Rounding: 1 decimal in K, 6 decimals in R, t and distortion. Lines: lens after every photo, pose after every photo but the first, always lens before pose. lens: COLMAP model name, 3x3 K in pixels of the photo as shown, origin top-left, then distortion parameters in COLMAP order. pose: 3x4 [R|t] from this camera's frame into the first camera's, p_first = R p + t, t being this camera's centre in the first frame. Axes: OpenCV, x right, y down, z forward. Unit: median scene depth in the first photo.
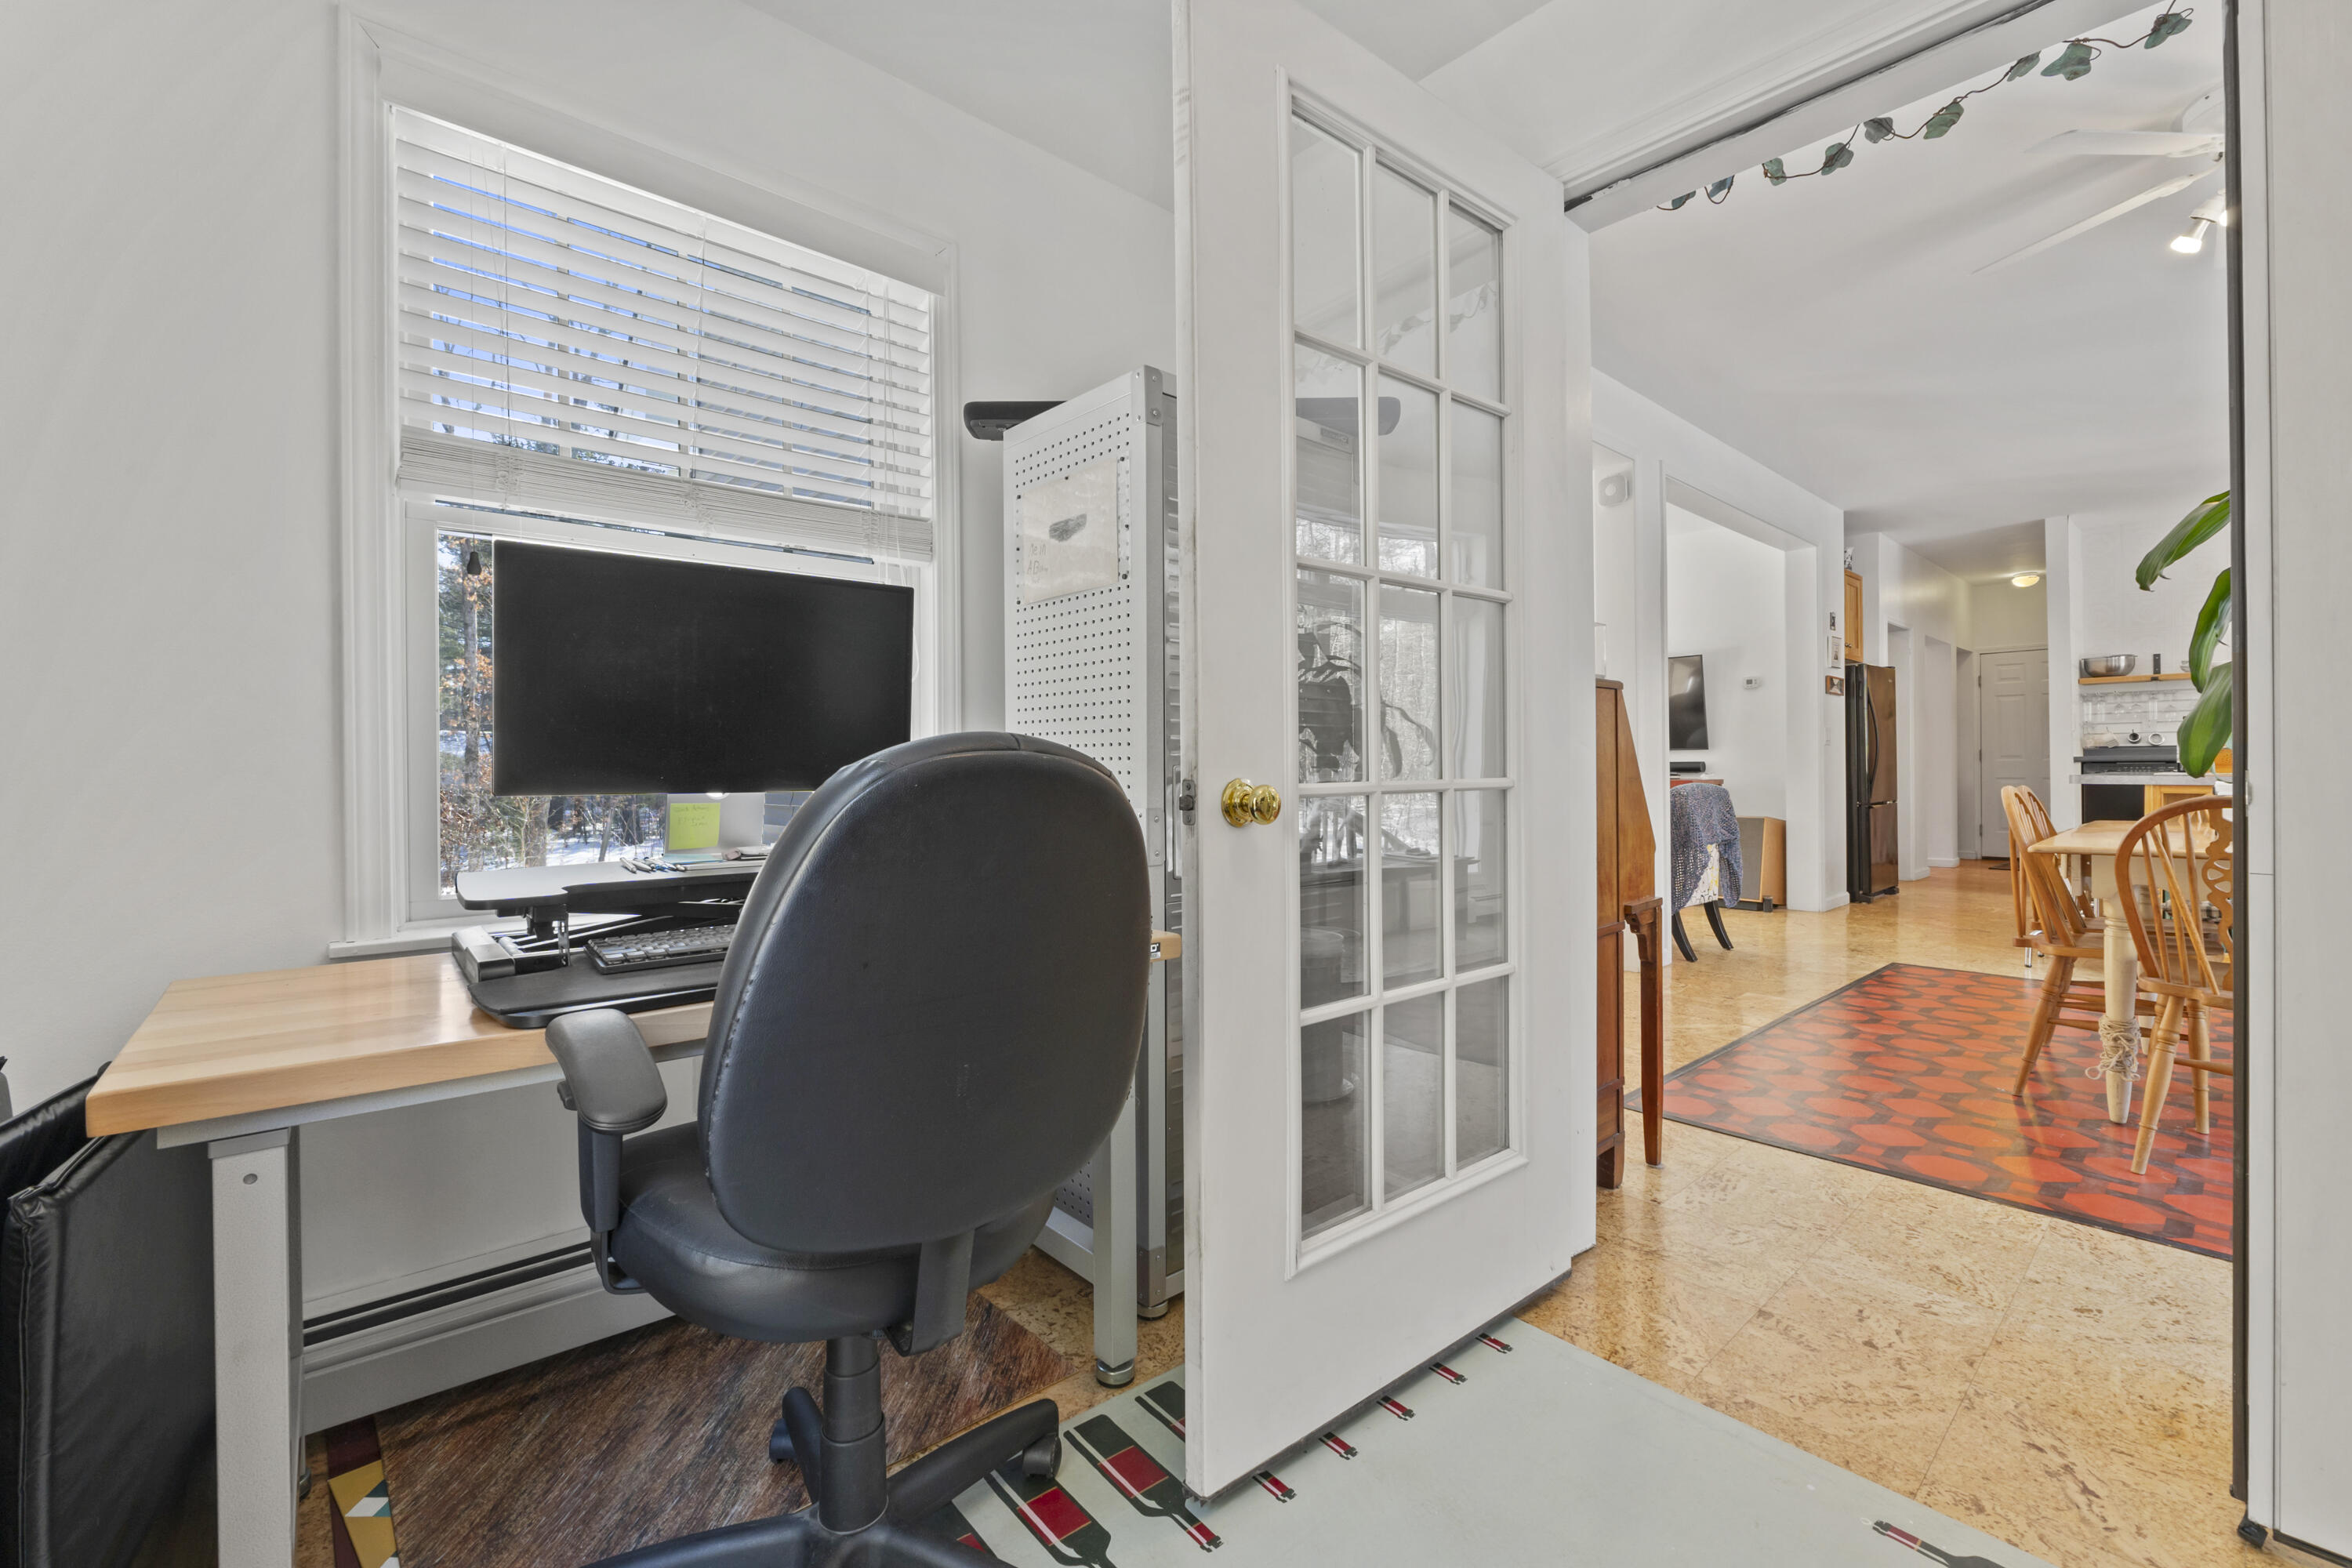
lens RADIAL K [[998.2, 0, 1187.3], [0, 998.2, 772.0], [0, 0, 1]] dist [-0.008698, 0.000288]
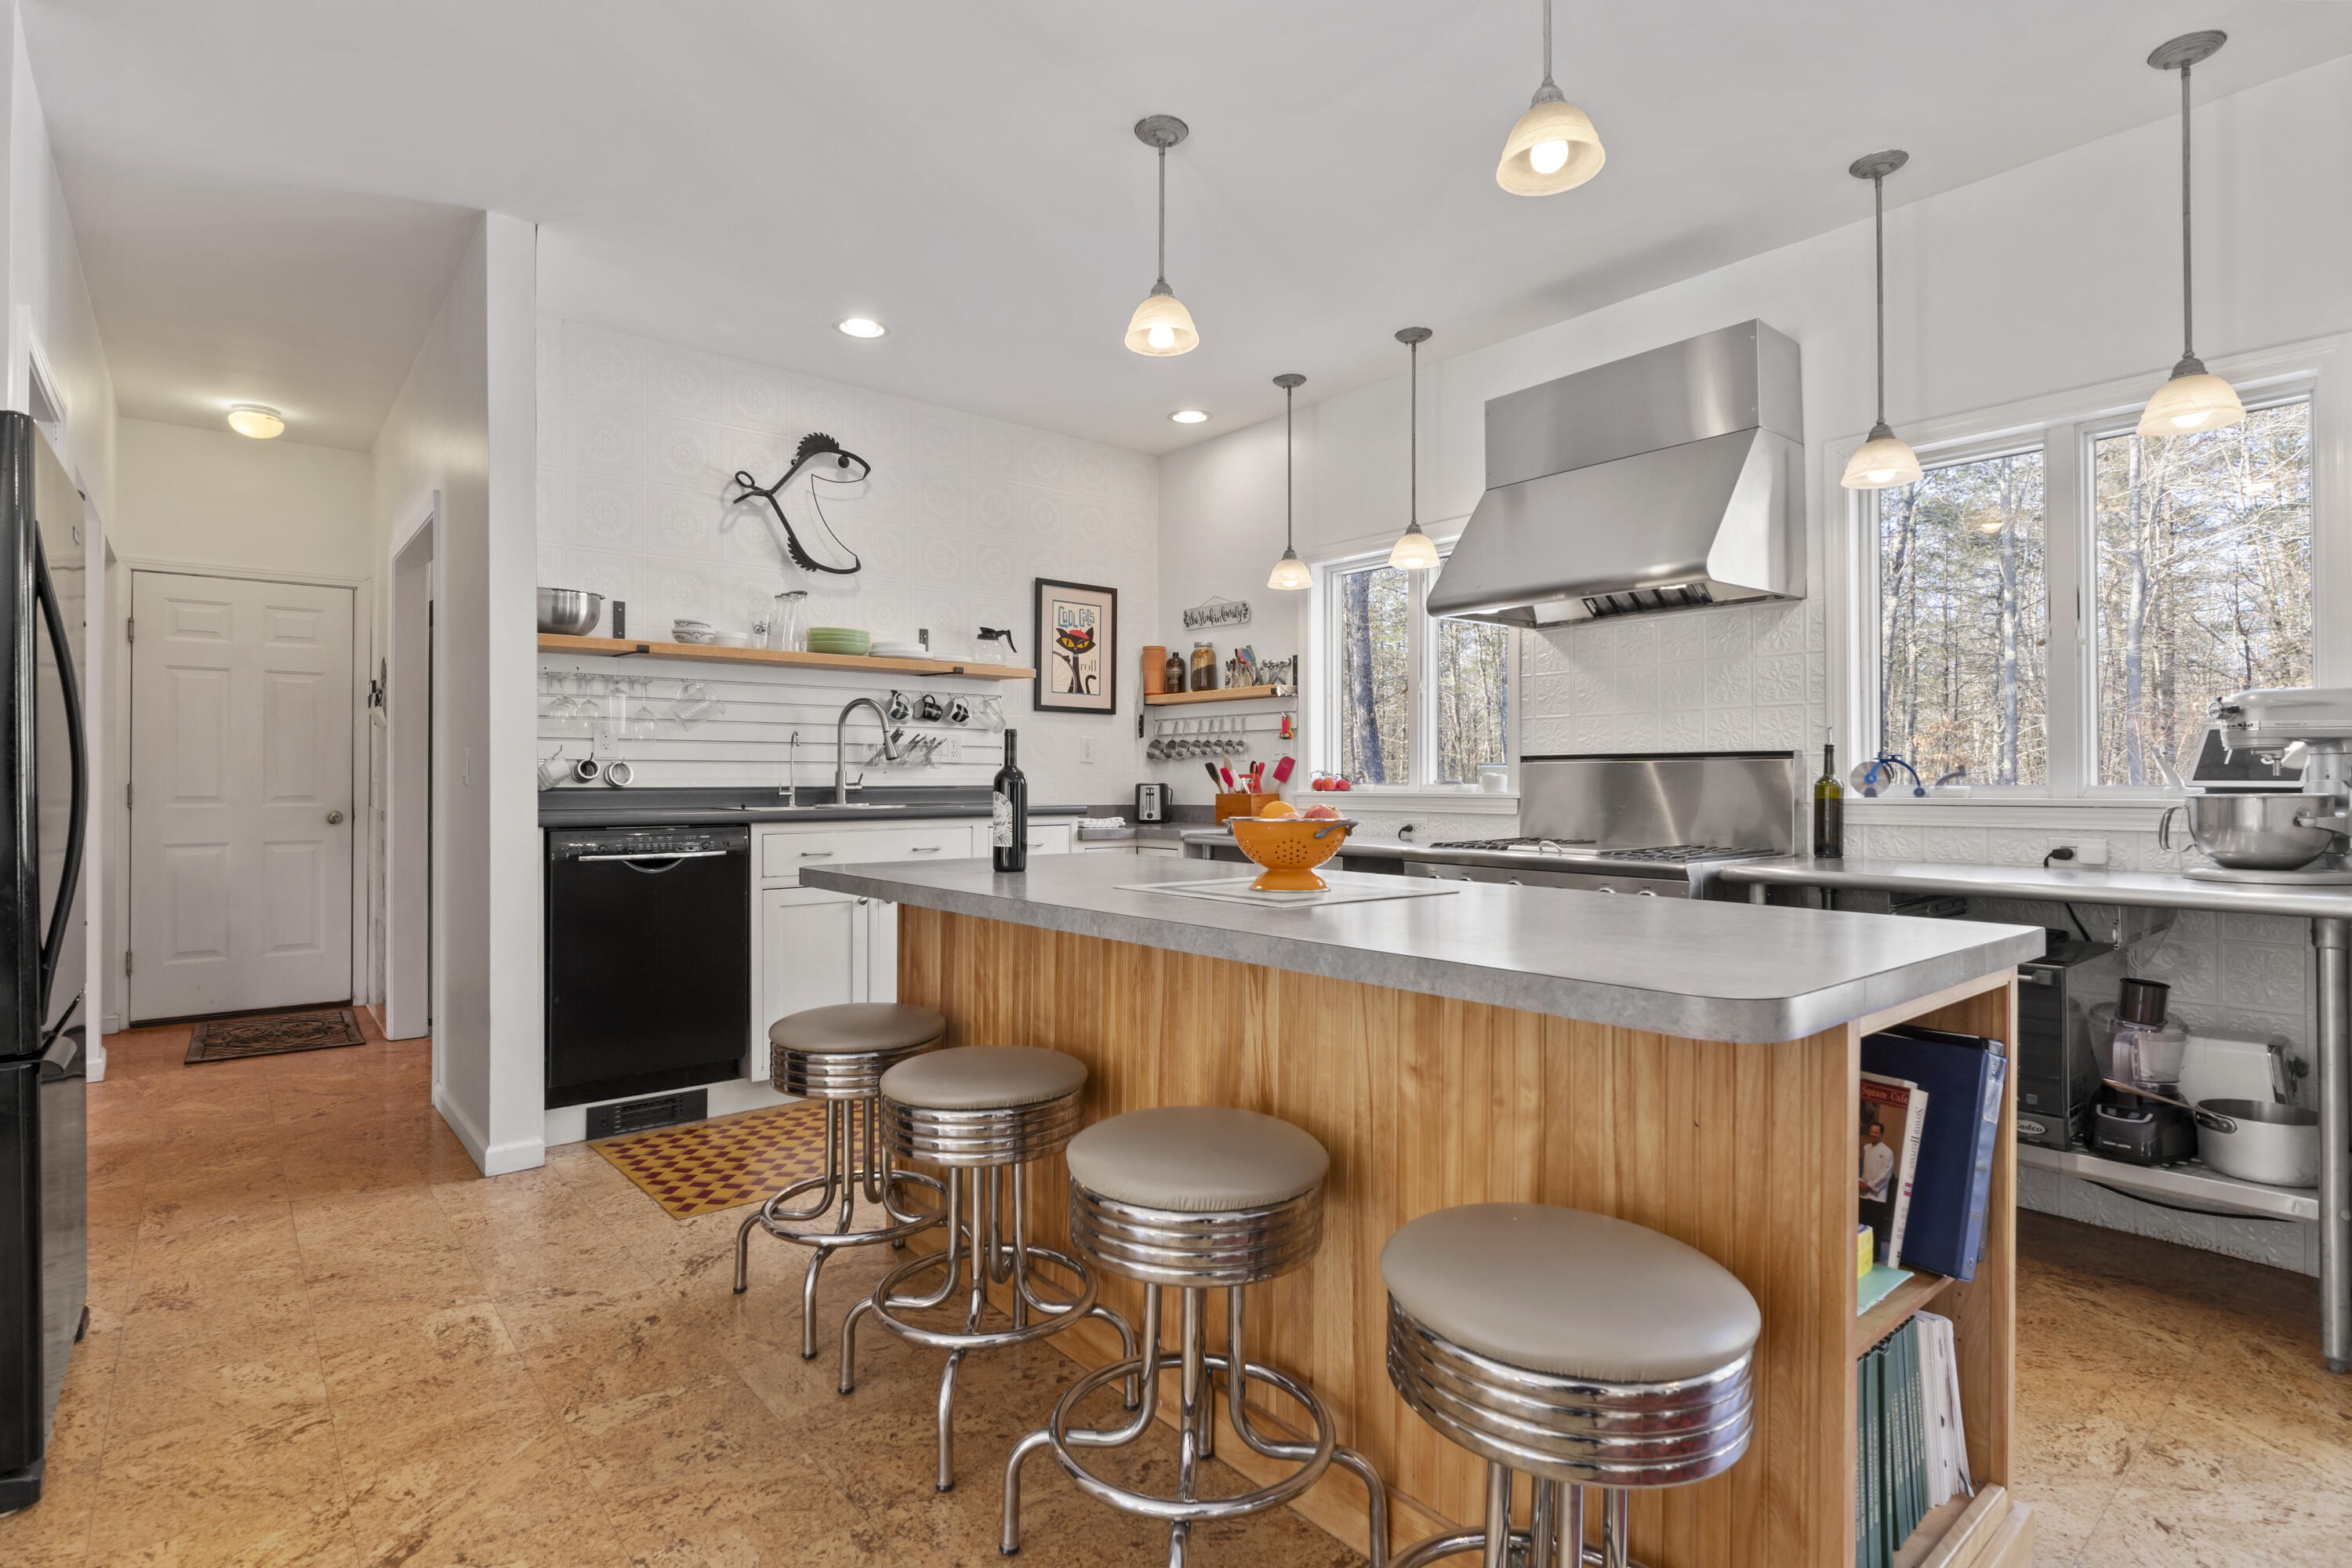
lens RADIAL K [[1138.0, 0, 1164.6], [0, 1138.0, 788.0], [0, 0, 1]] dist [-0.011137, 0.001699]
pose [[0.045722, 0.001986, 0.998952, 0.423379], [0.001297, 0.999997, -0.002048, -0.024543], [-0.998953, 0.001390, 0.045719, 0.697805]]
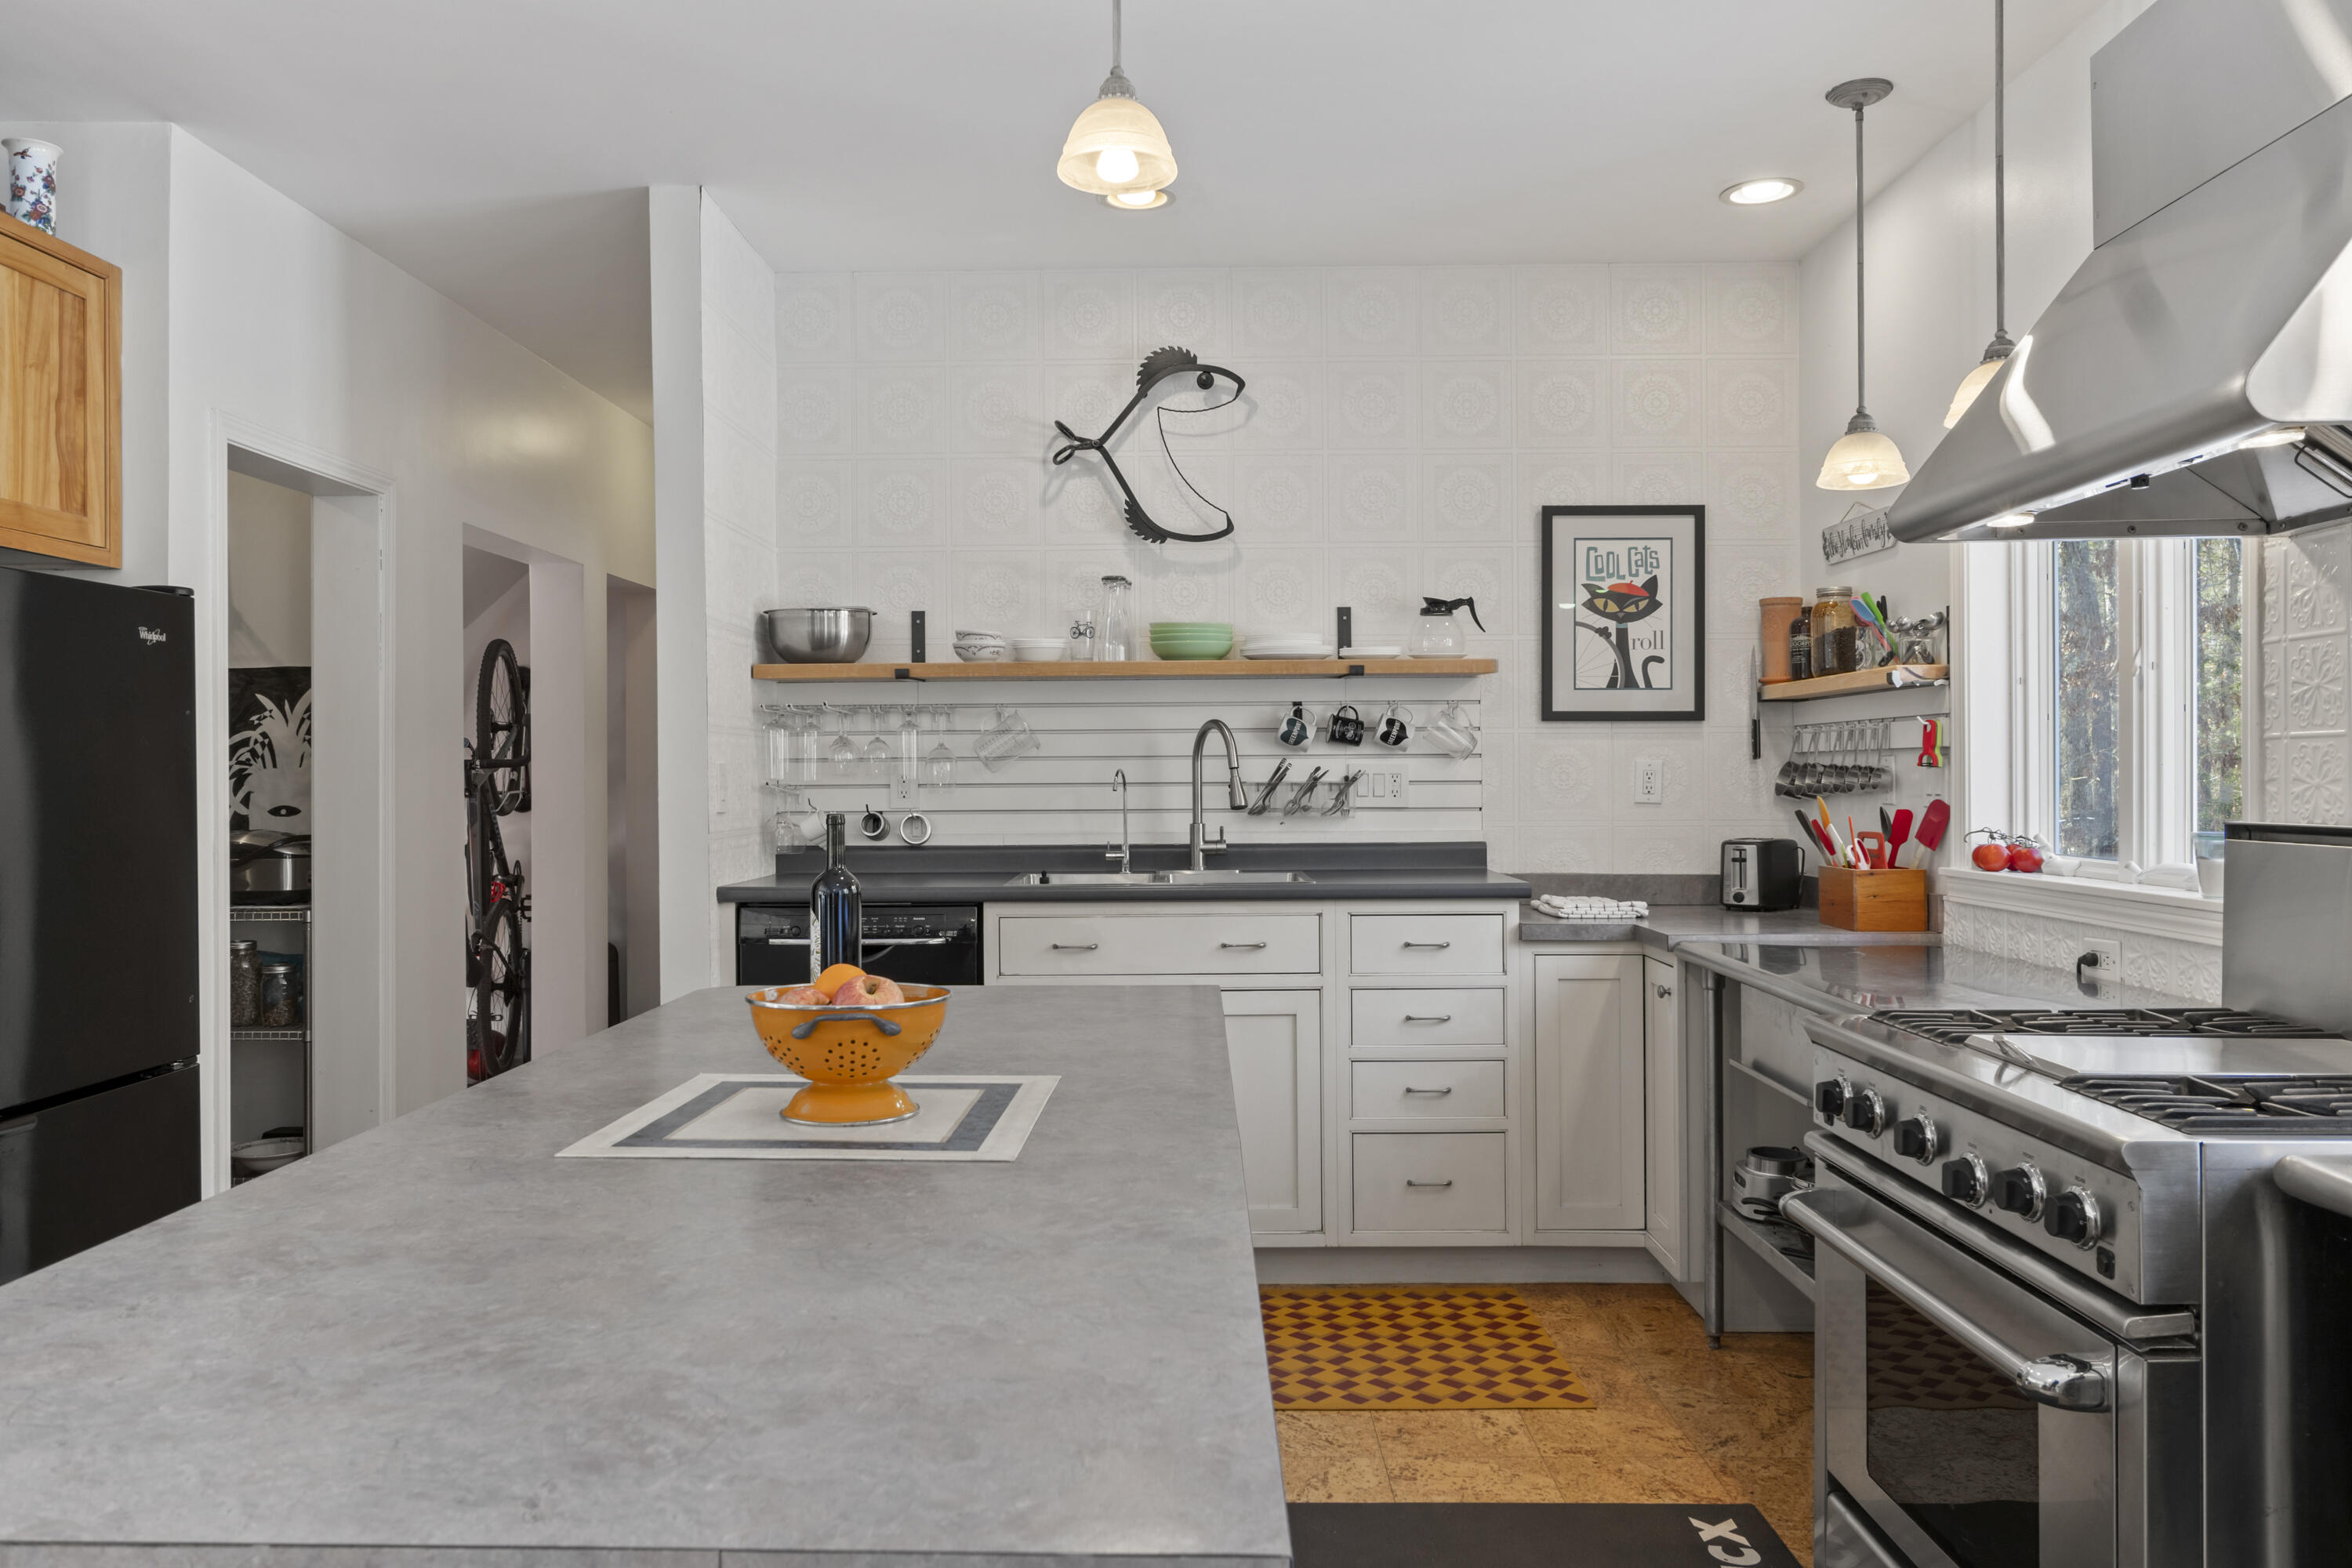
lens RADIAL K [[1710.3, 0, 1185.0], [0, 1710.3, 768.1], [0, 0, 1]] dist [0.007417, -0.001291]
pose [[0.687260, 0.009540, 0.726348, 0.557290], [0.000141, 0.999912, -0.013267, -0.047801], [-0.726411, 0.009221, 0.687199, 0.456194]]
